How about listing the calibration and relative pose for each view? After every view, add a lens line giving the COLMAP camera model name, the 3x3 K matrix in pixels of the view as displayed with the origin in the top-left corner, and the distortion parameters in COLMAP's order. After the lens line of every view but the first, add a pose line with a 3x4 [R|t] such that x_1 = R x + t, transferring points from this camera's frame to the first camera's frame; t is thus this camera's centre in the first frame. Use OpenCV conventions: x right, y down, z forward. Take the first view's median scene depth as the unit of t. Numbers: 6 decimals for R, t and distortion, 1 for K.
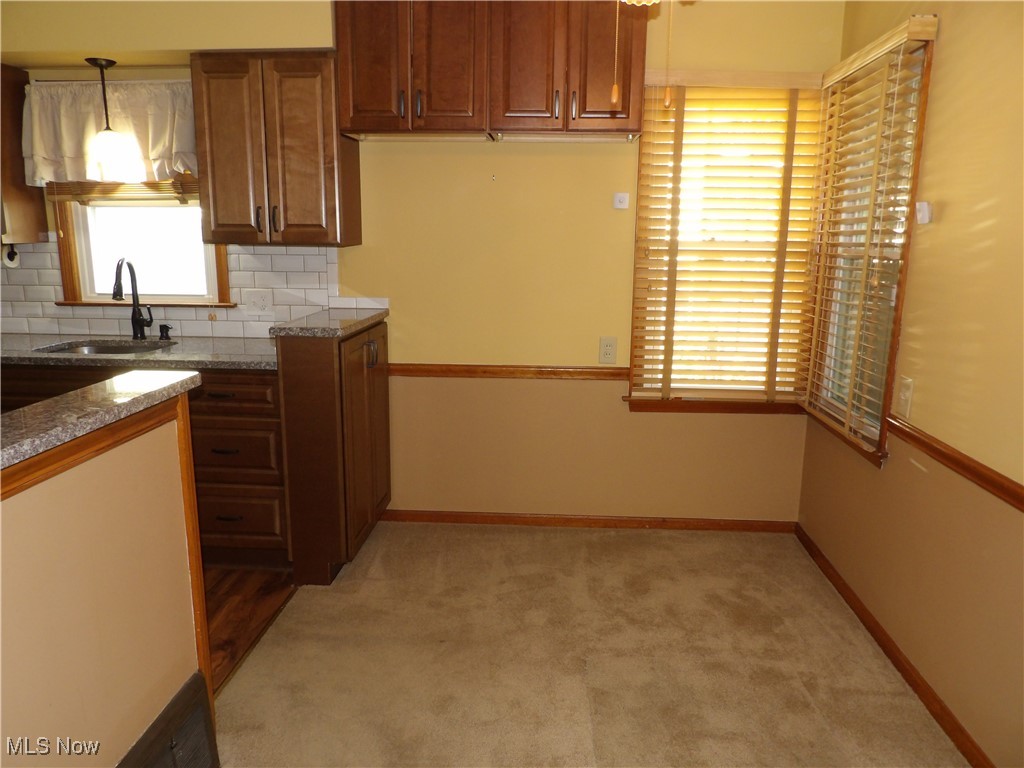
lens RADIAL K [[736.2, 0, 510.6], [0, 736.2, 379.3], [0, 0, 1]] dist [-0.030709, 0.047867]
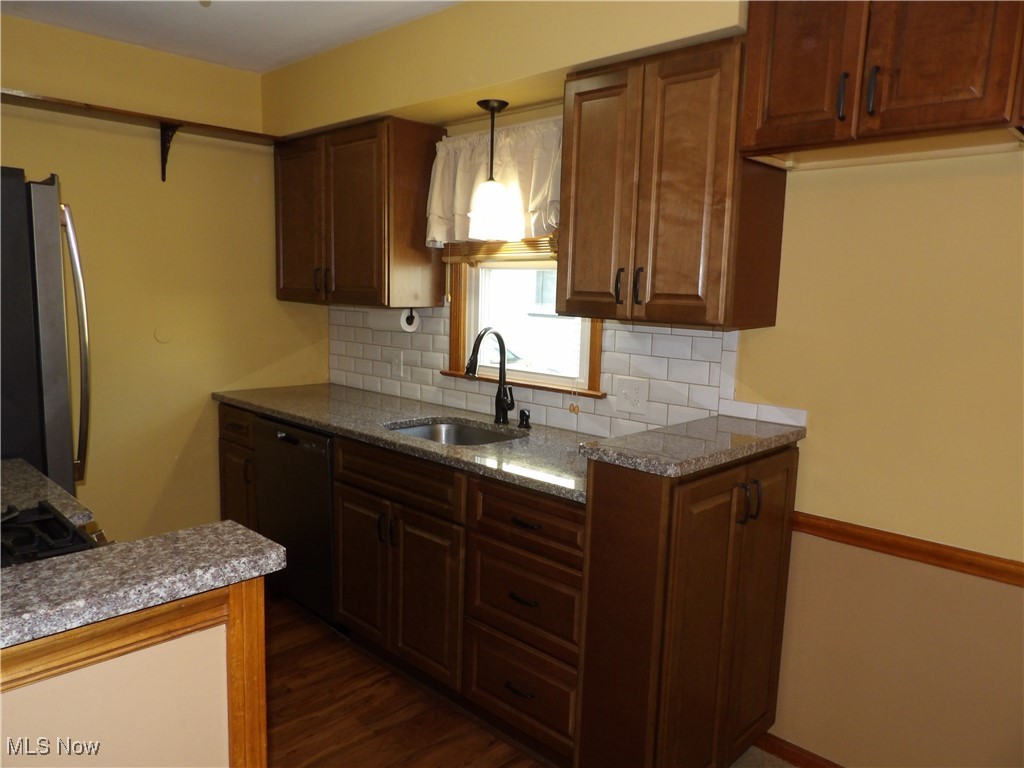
lens RADIAL K [[736.2, 0, 511.4], [0, 736.2, 385.9], [0, 0, 1]] dist [-0.030709, 0.047867]
pose [[0.768381, 0.099630, -0.632190, 0.039446], [-0.147619, 0.988763, -0.023596, -0.086109], [0.622735, 0.111454, 0.774454, 0.376281]]
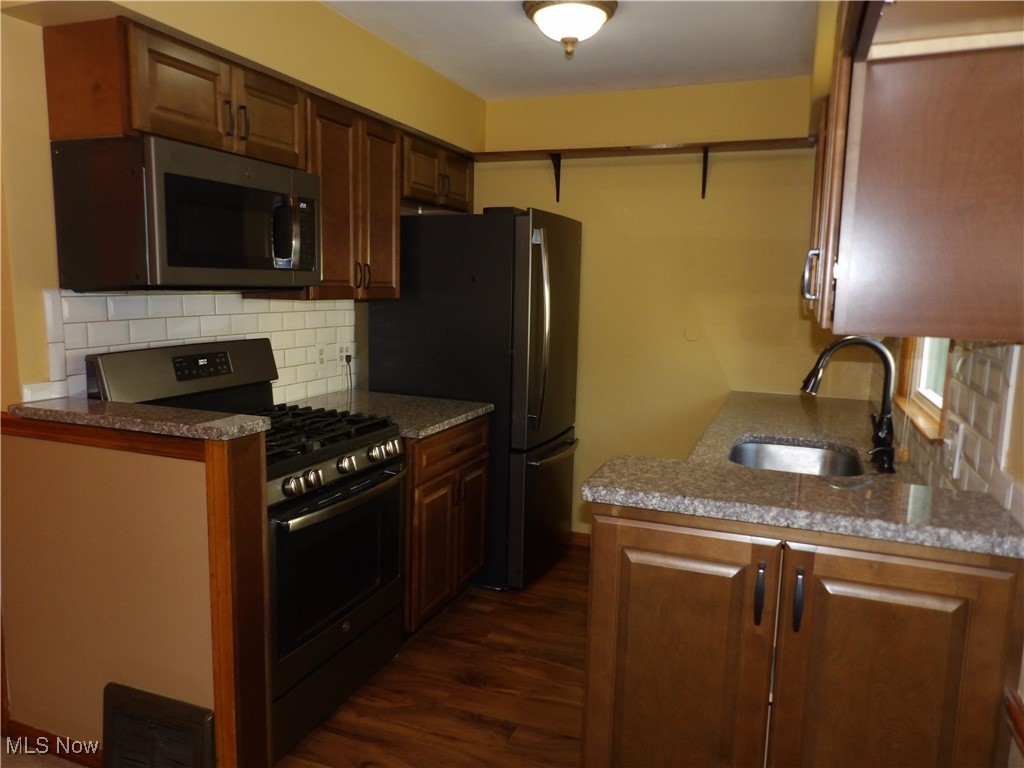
lens RADIAL K [[736.2, 0, 509.9], [0, 736.2, 389.2], [0, 0, 1]] dist [-0.030709, 0.047867]
pose [[-0.290831, 0.123055, -0.948828, 0.219380], [-0.210642, 0.959128, 0.188956, -0.186605], [0.933299, 0.254817, -0.253023, 0.919310]]
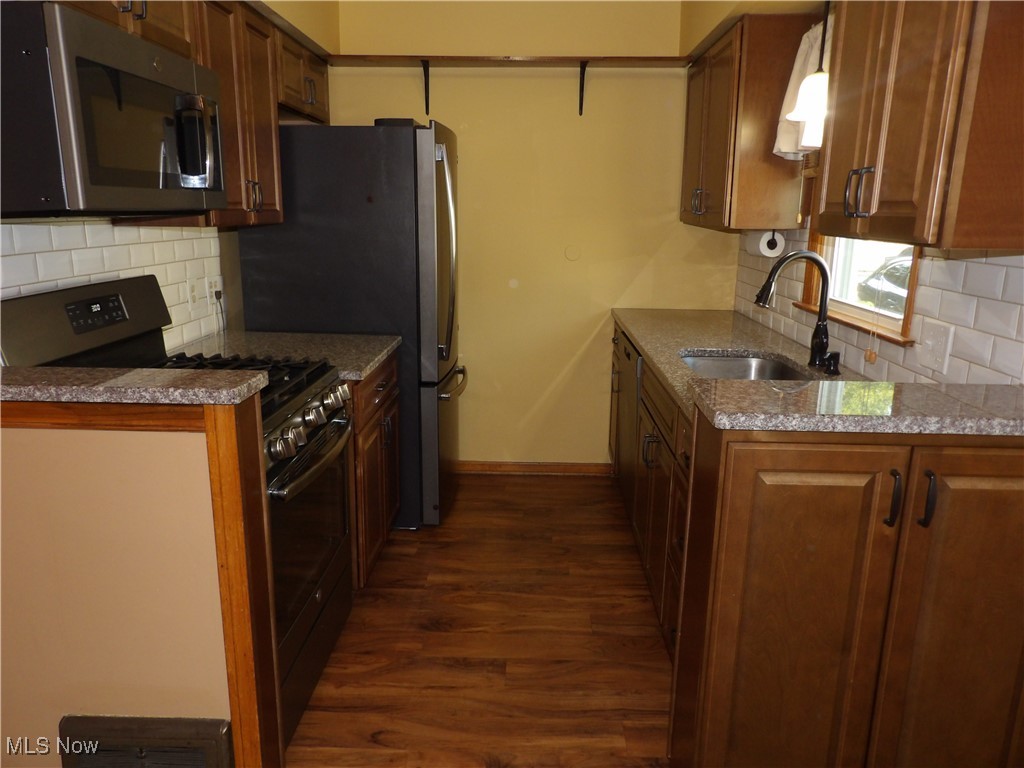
lens RADIAL K [[736.2, 0, 511.5], [0, 736.2, 384.5], [0, 0, 1]] dist [-0.030709, 0.047867]
pose [[0.045018, 0.227476, -0.972743, 0.204110], [-0.207240, 0.954673, 0.213659, -0.140846], [0.977254, 0.191973, 0.090119, 0.705716]]
